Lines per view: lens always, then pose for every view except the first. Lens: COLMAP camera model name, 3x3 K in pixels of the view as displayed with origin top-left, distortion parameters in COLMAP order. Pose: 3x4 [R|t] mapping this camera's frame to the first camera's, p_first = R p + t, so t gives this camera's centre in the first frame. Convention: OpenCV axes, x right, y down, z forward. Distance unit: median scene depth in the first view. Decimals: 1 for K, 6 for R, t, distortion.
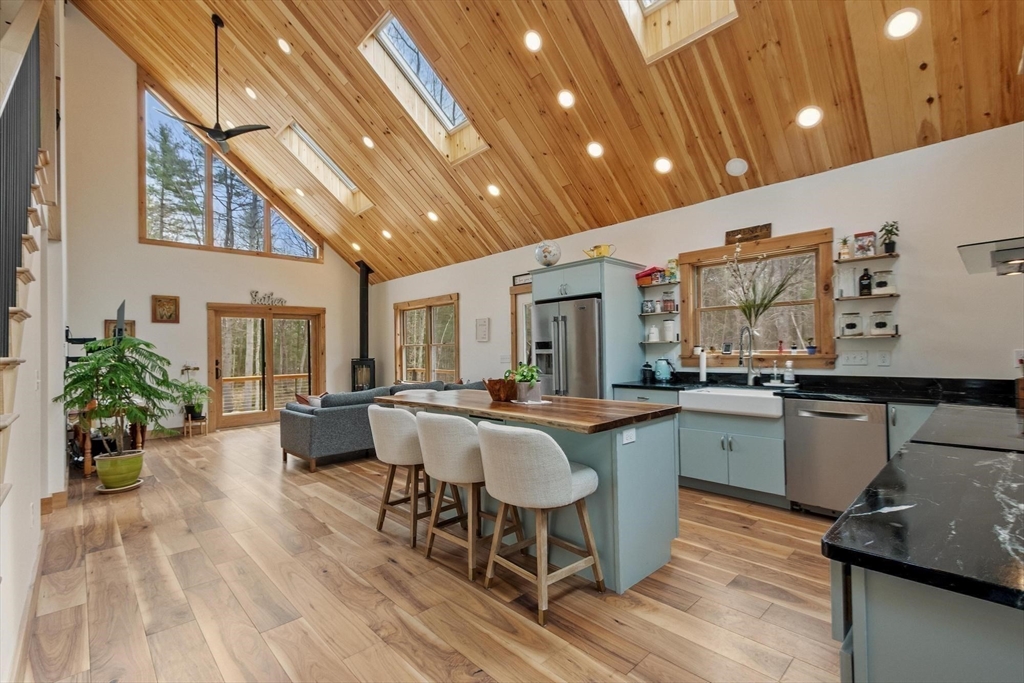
lens RADIAL K [[454.6, 0, 516.7], [0, 454.6, 345.0], [0, 0, 1]] dist [-0.000188, -0.000264]
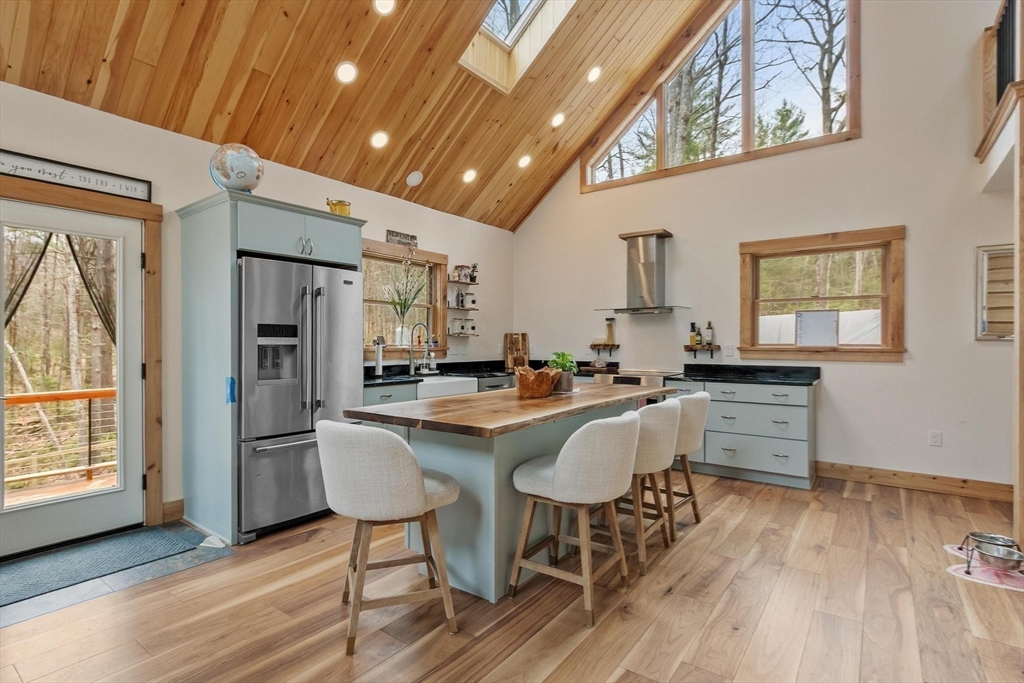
lens RADIAL K [[497.2, 0, 516.5], [0, 497.2, 342.3], [0, 0, 1]] dist [0.003667, 0.000366]
pose [[-0.164599, 0.017967, 0.986197, -0.785816], [-0.006447, 0.999793, -0.019291, 0.031816], [-0.986339, -0.009534, -0.164449, 0.997516]]
